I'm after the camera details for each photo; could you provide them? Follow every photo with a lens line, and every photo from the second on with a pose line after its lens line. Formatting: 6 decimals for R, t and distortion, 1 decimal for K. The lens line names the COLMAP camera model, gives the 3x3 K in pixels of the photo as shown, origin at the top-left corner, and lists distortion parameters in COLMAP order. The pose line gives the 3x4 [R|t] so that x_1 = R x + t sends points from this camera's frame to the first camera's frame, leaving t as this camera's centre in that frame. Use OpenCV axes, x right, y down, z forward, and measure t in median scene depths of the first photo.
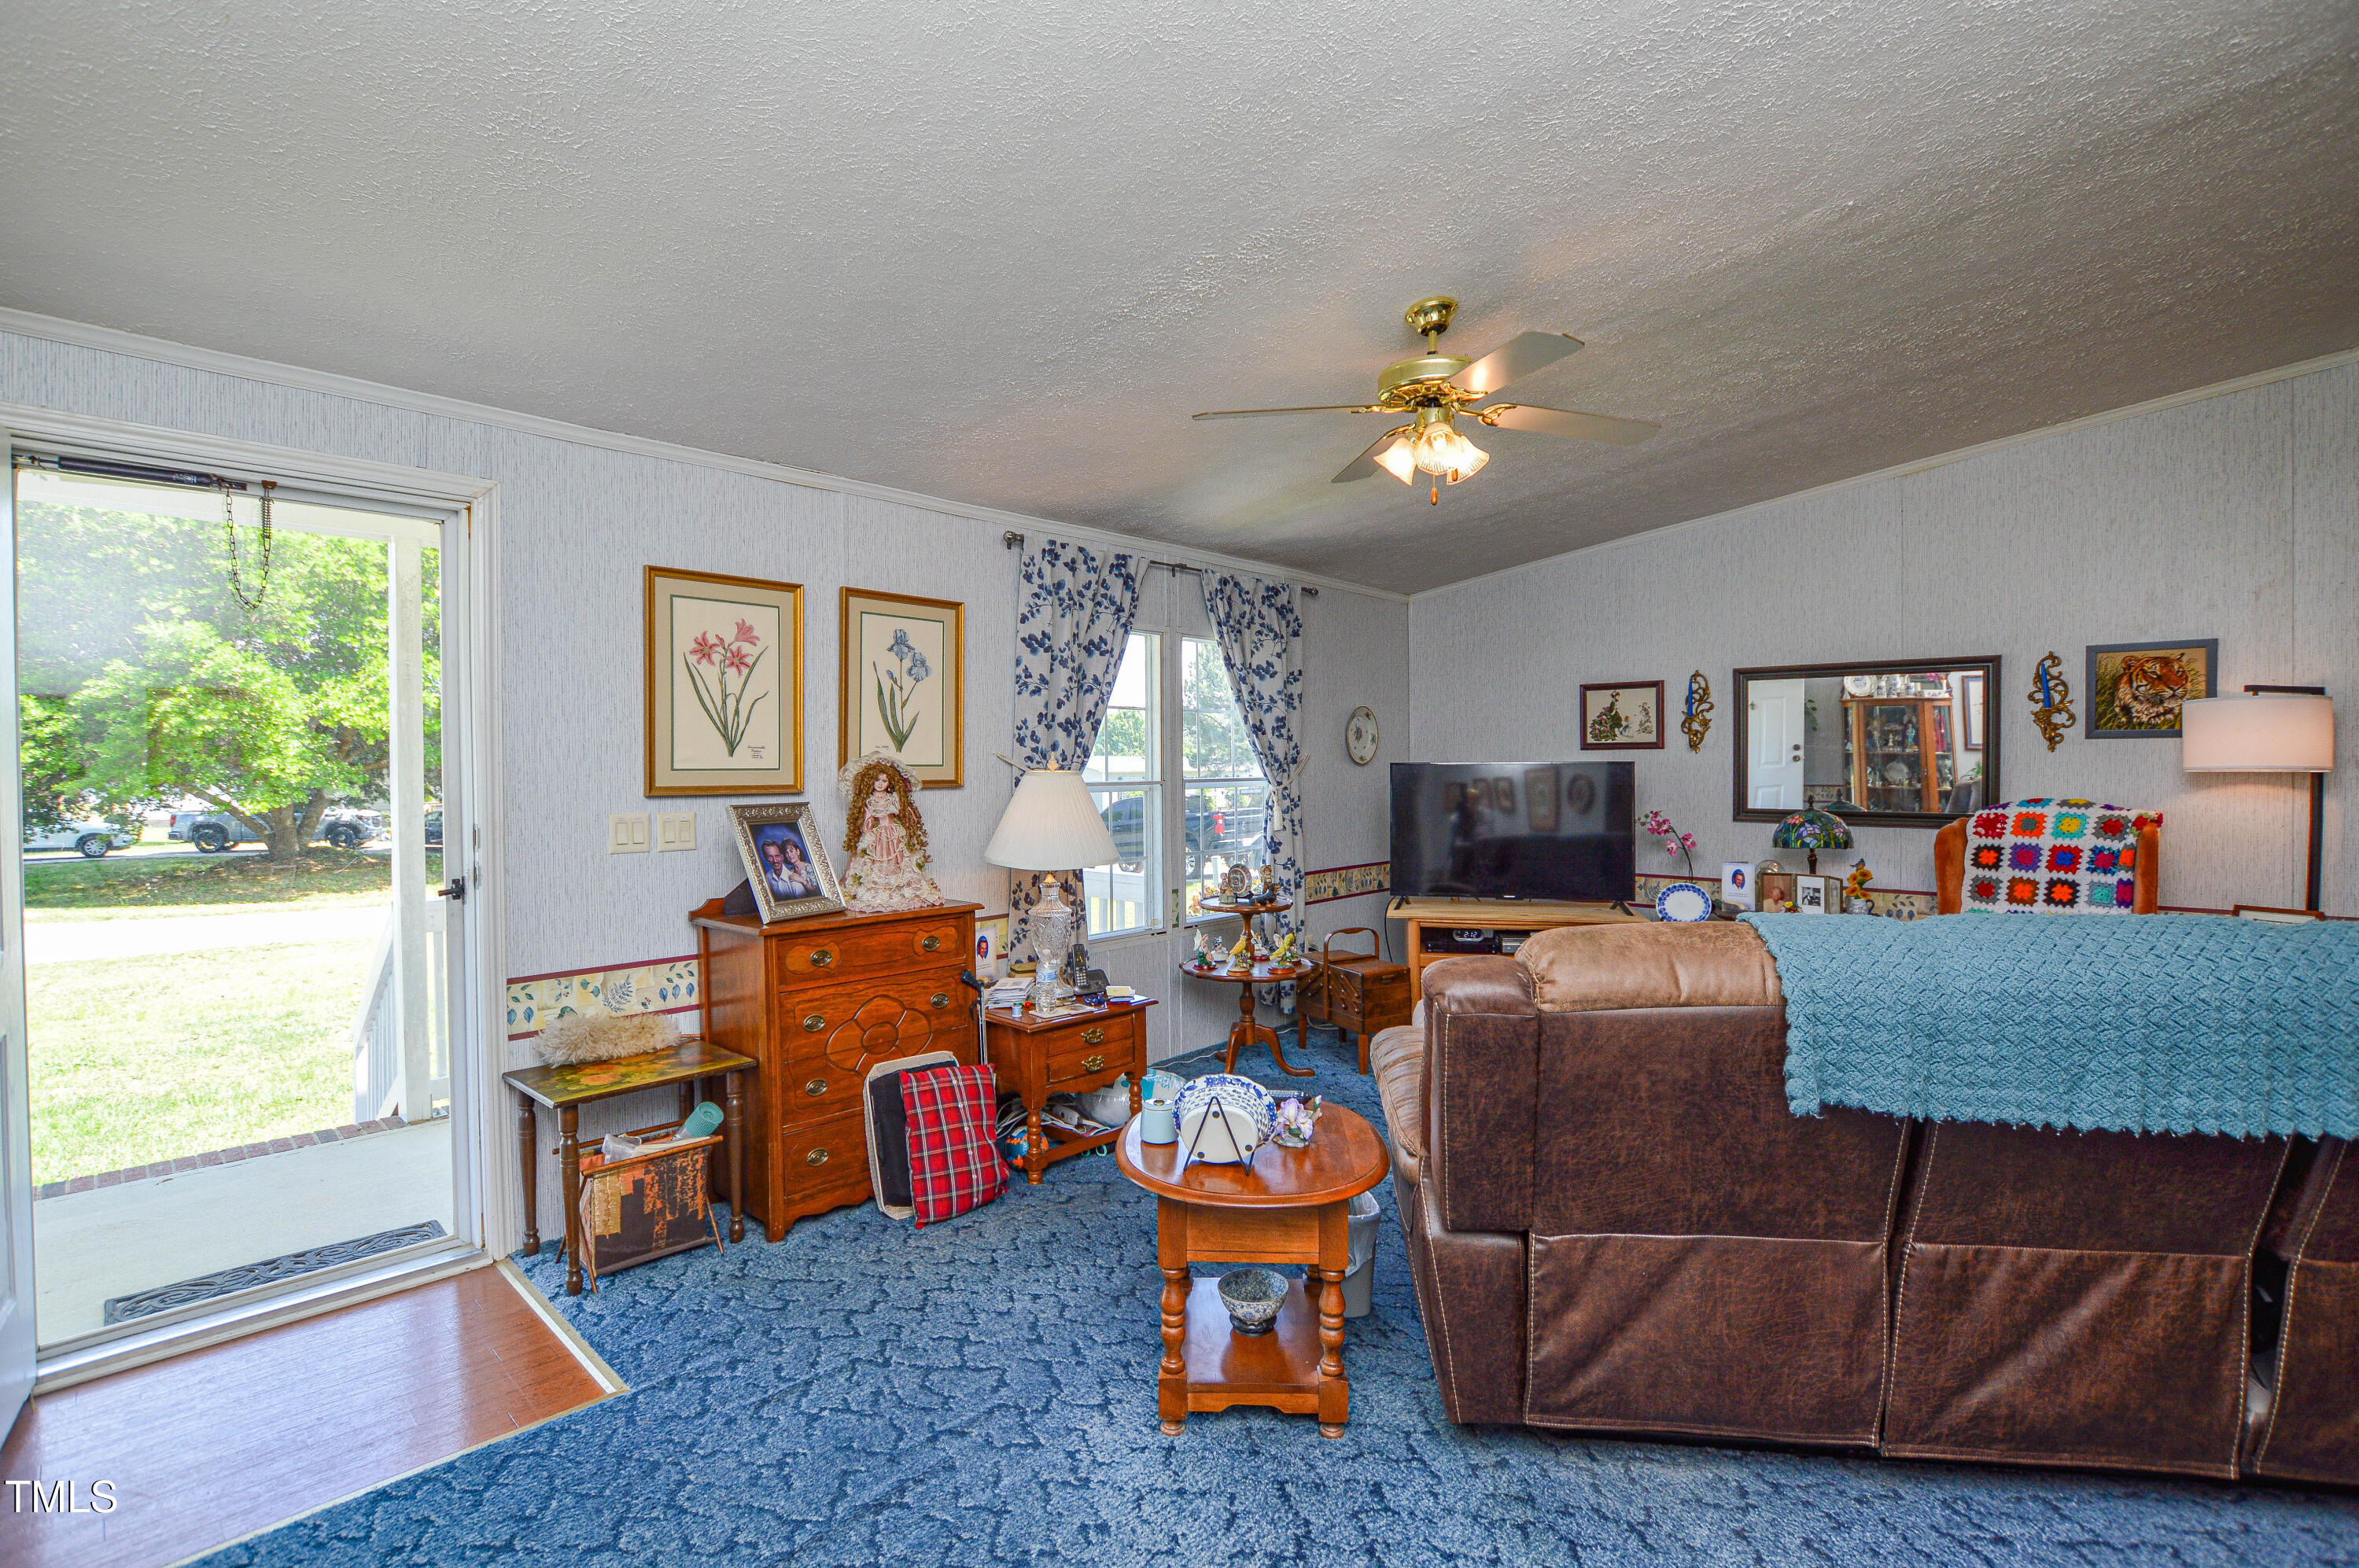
lens RADIAL K [[1077.4, 0, 1178.2], [0, 1077.4, 783.4], [0, 0, 1]] dist [-0.019688, 0.000451]
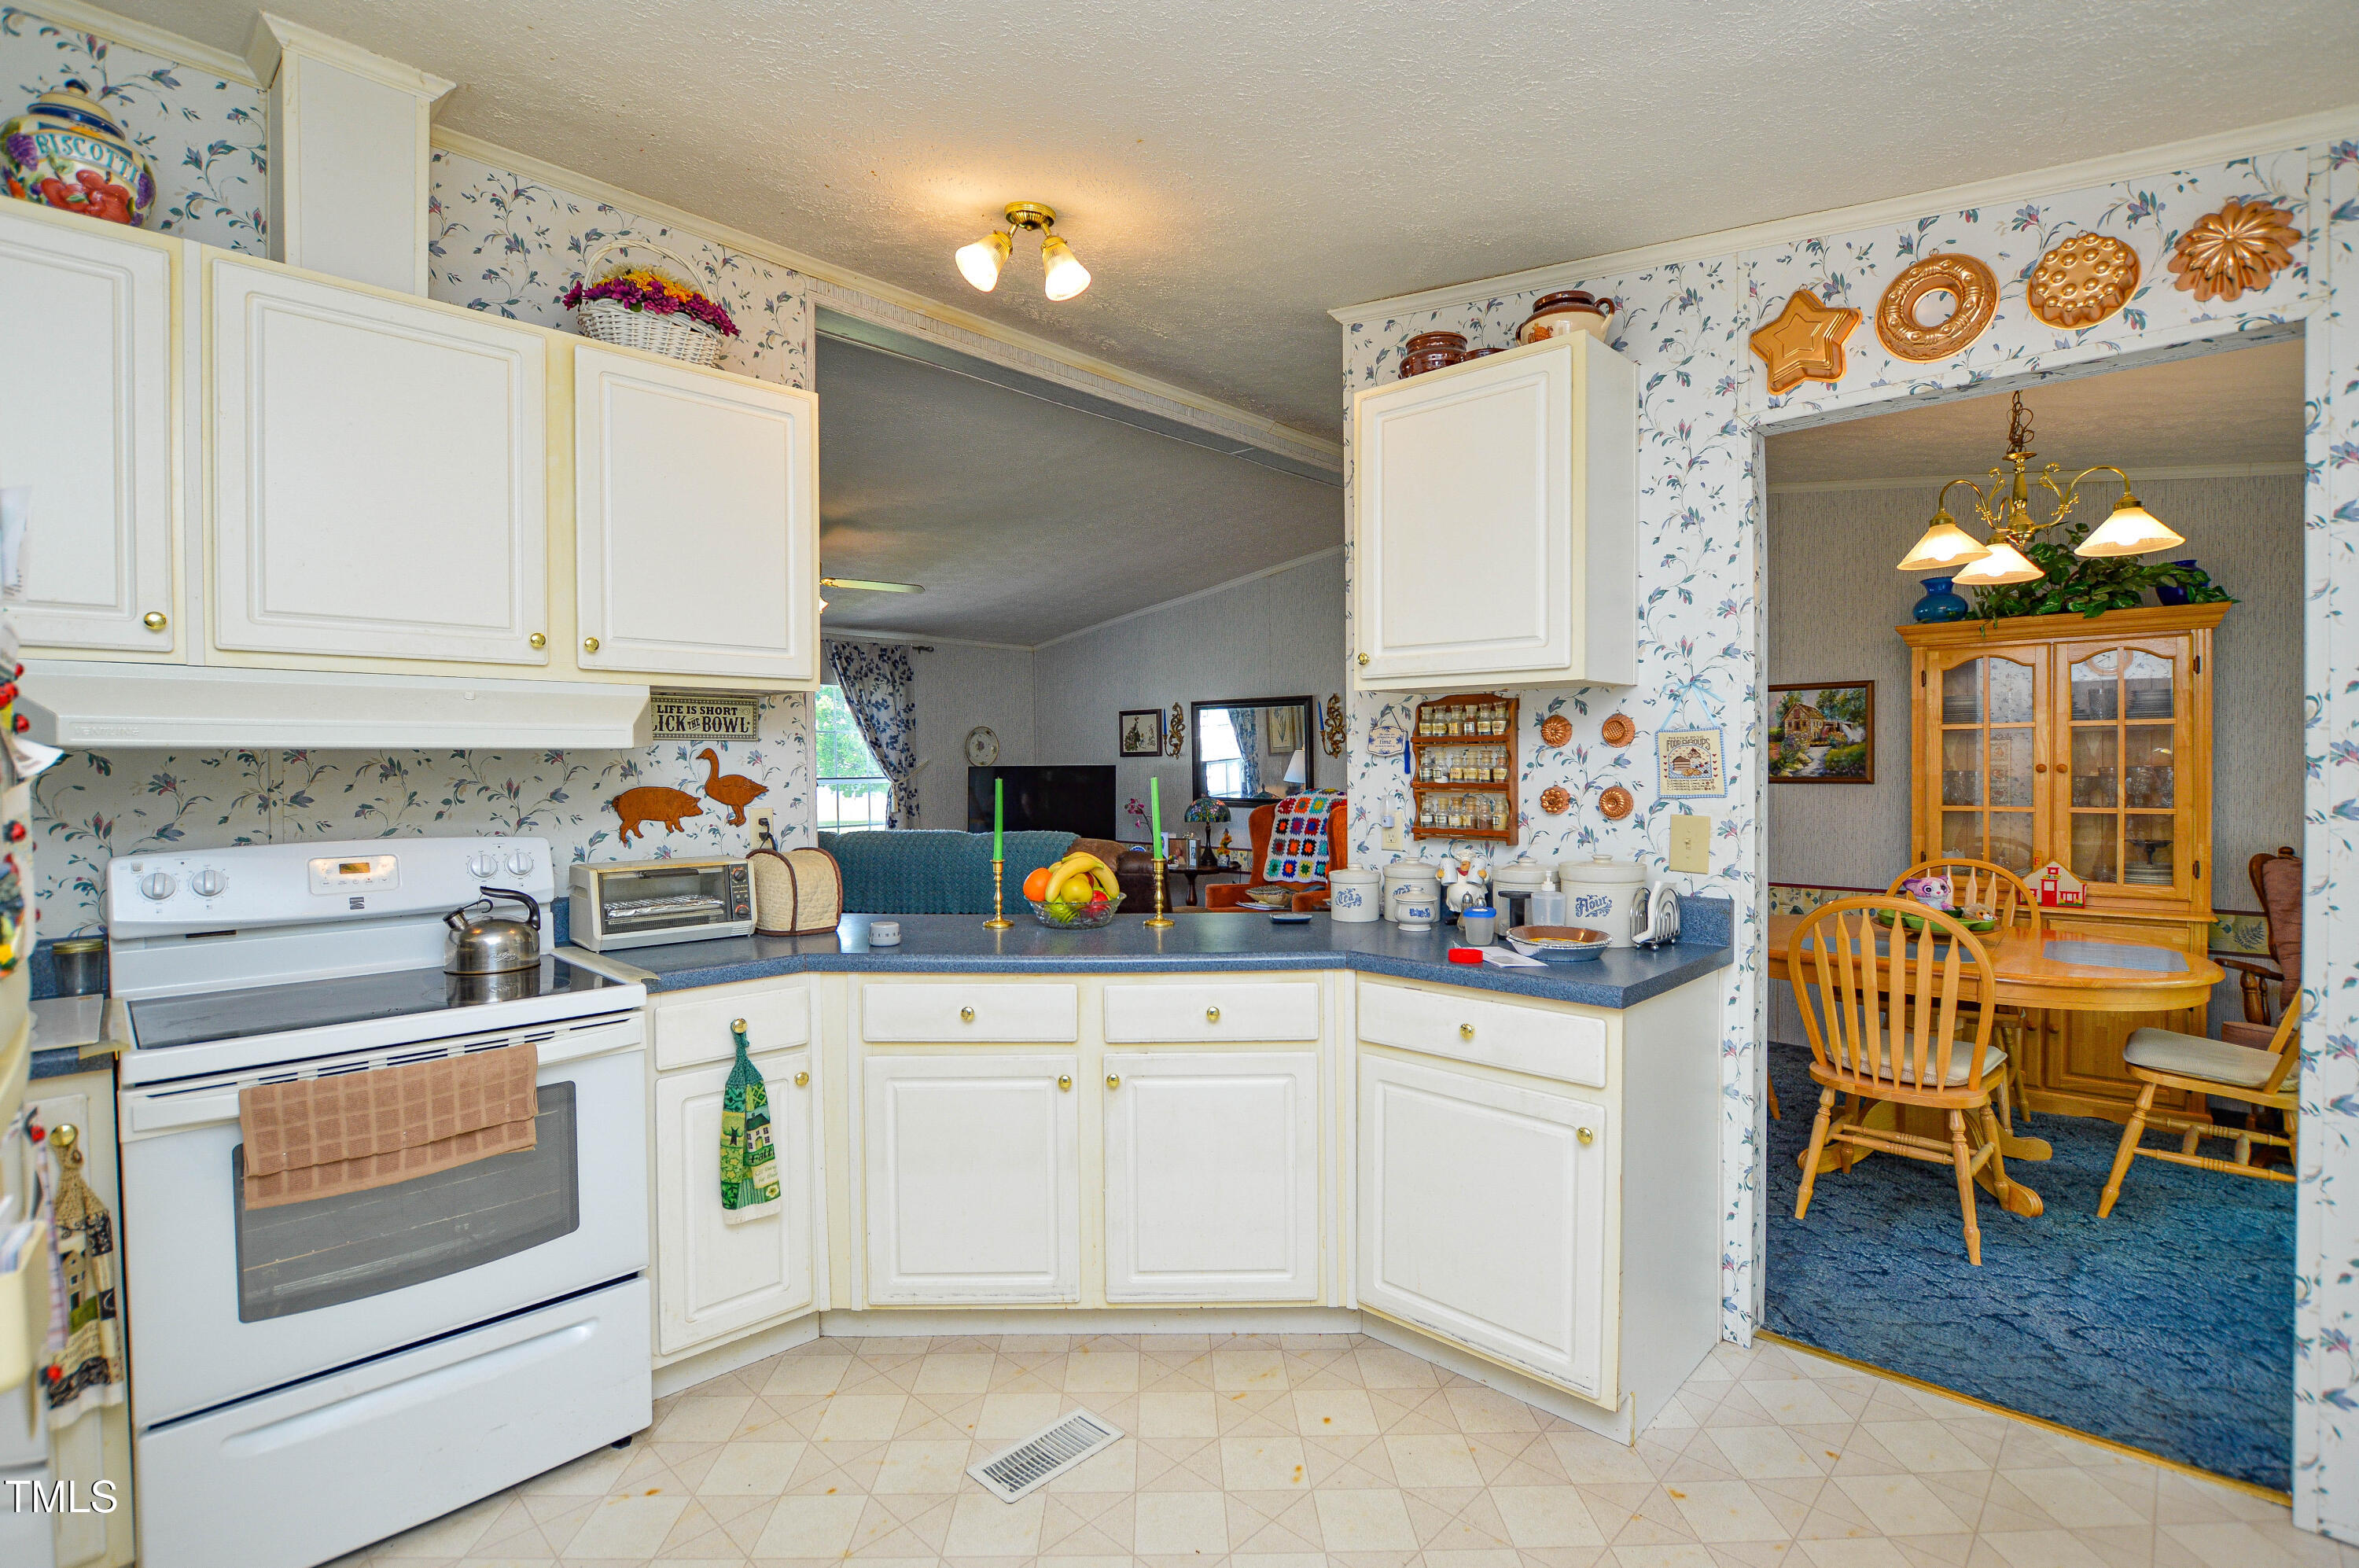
lens RADIAL K [[1077.5, 0, 1167.7], [0, 1077.5, 773.6], [0, 0, 1]] dist [-0.019688, 0.000451]
pose [[0.999787, -0.002580, -0.020470, 0.634050], [0.002369, 0.999944, -0.010355, 0.008231], [0.020496, 0.010304, 0.999737, -0.593236]]
